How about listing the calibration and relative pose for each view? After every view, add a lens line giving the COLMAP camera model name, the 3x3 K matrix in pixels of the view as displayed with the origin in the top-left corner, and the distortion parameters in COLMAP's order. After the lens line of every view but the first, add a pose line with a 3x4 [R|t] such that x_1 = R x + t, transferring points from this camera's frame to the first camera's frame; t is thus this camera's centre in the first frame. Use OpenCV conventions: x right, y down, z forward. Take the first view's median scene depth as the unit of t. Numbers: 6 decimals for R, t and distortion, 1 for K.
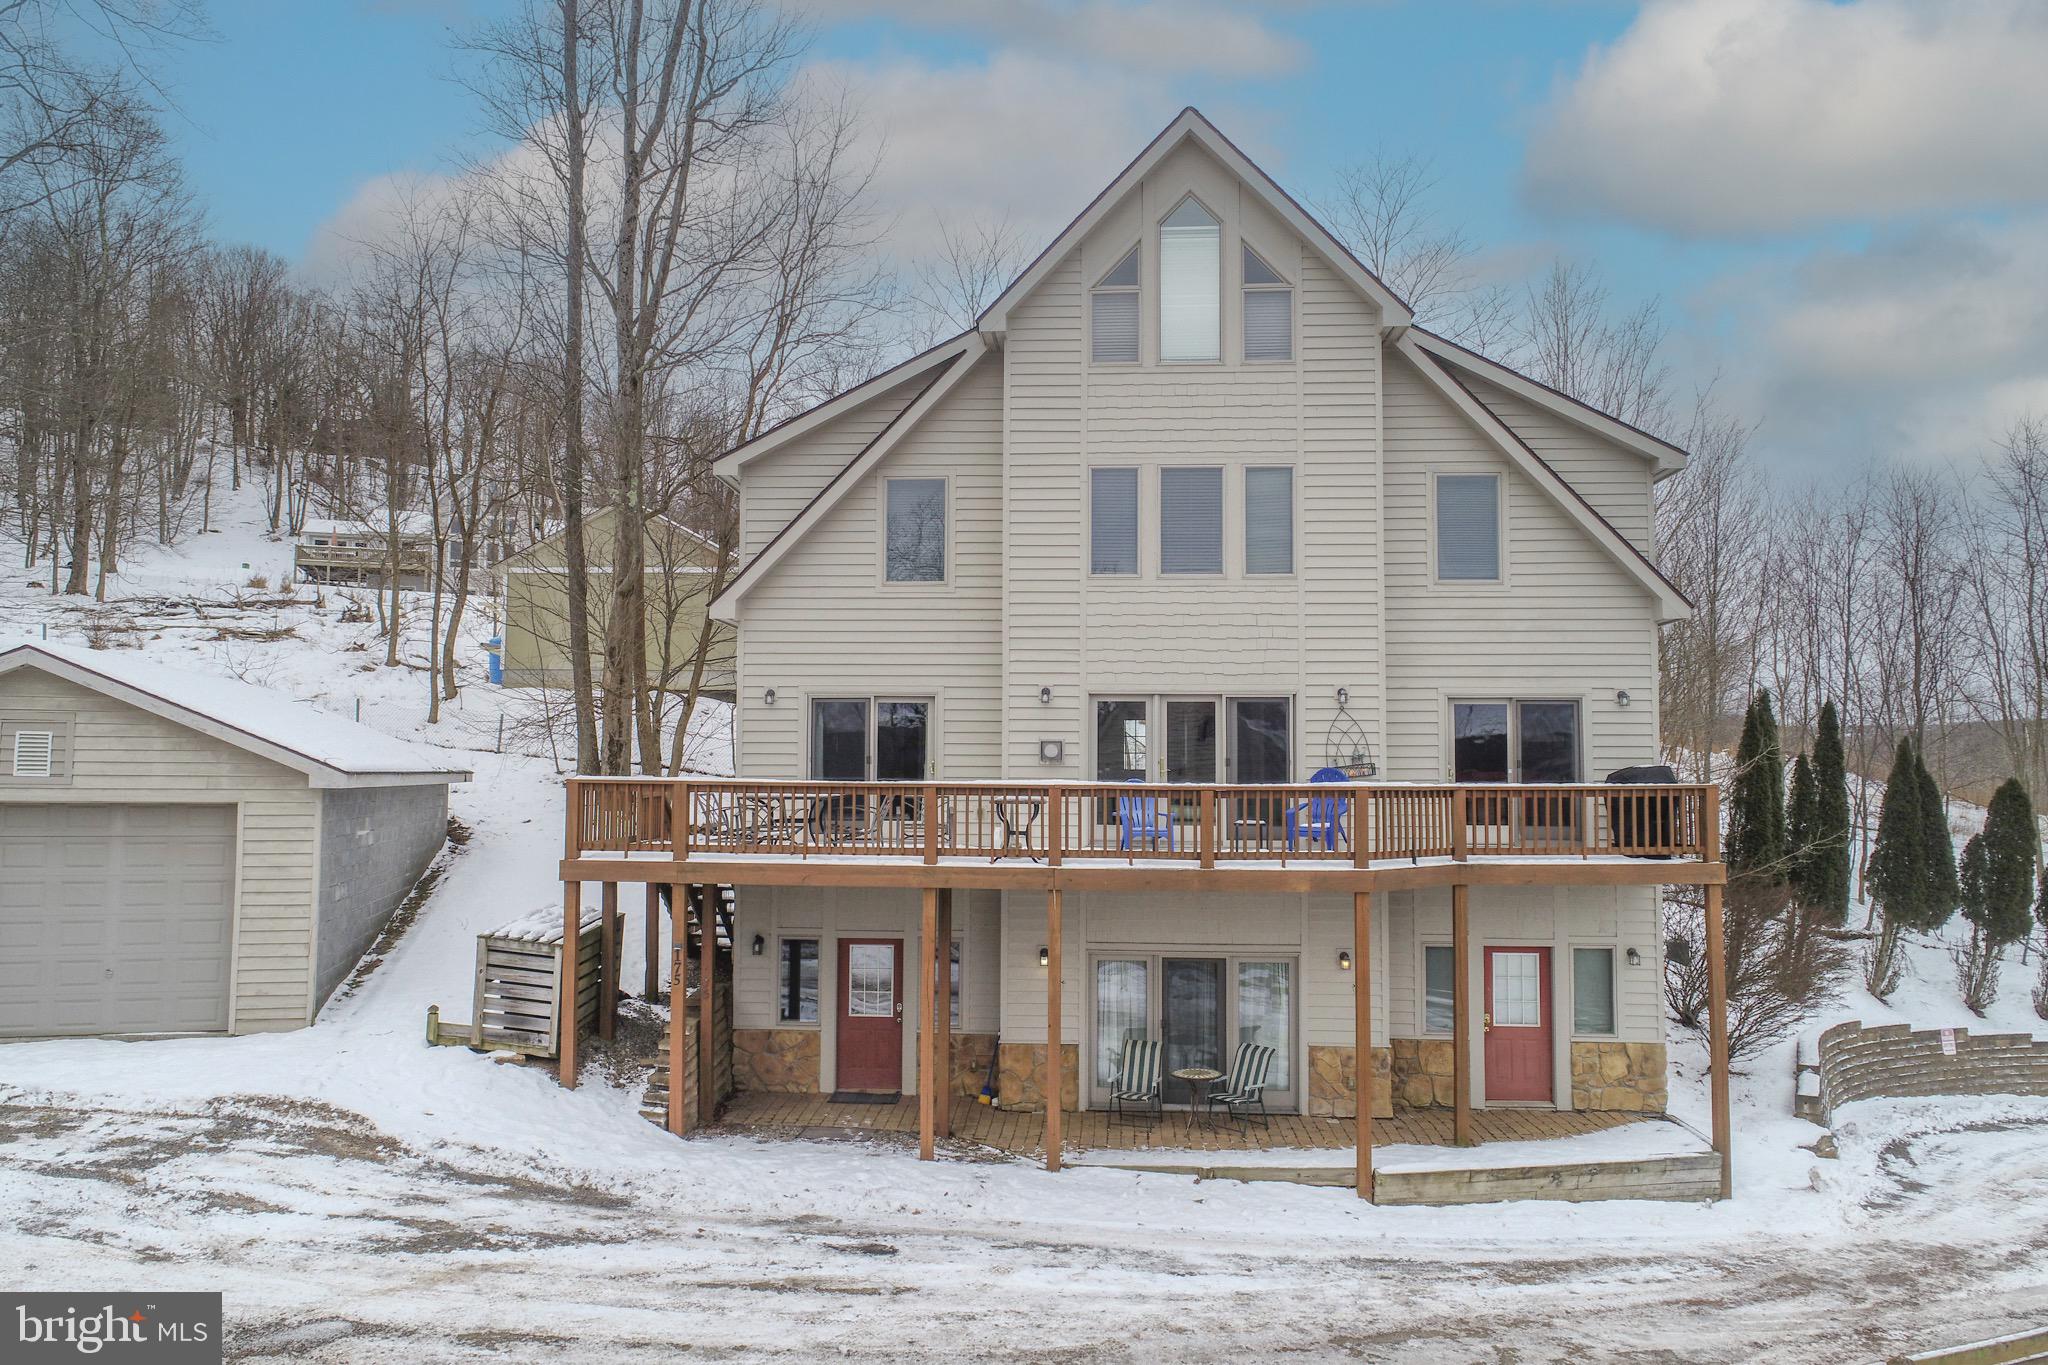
lens RADIAL K [[1368.3, 0, 1022.6], [0, 1368.3, 690.1], [0, 0, 1]] dist [-0.003199, 0.002217]
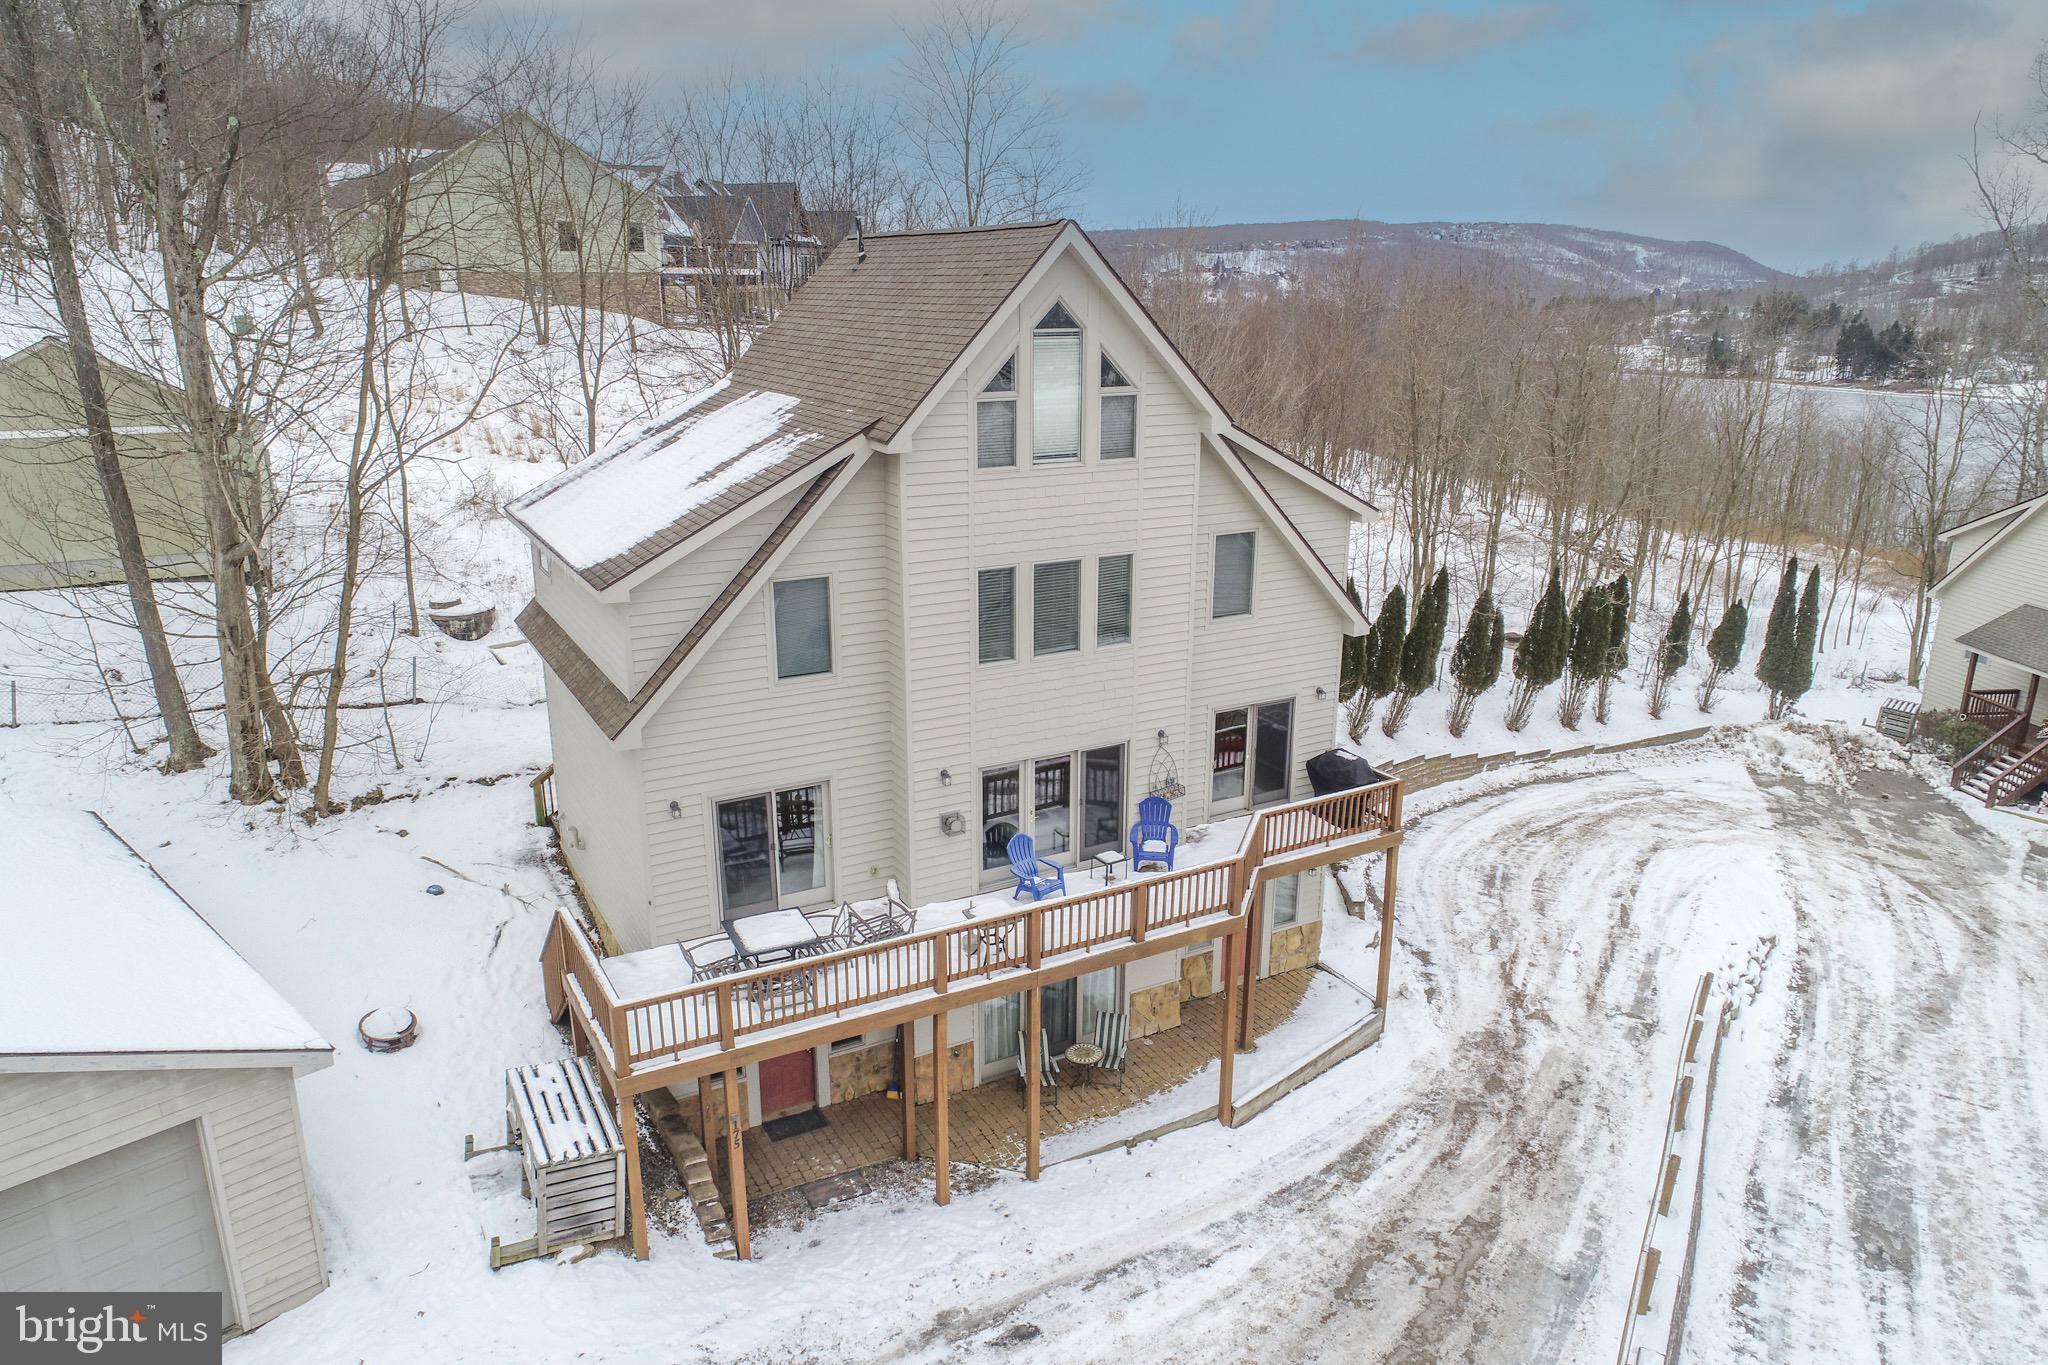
lens RADIAL K [[1368.3, 0, 1022.6], [0, 1368.3, 690.1], [0, 0, 1]] dist [-0.003199, 0.002217]
pose [[0.846243, -0.157864, 0.508873, -0.600100], [-0.028819, 0.940137, 0.339577, -0.547989], [-0.532017, -0.302030, 0.791034, 0.126062]]
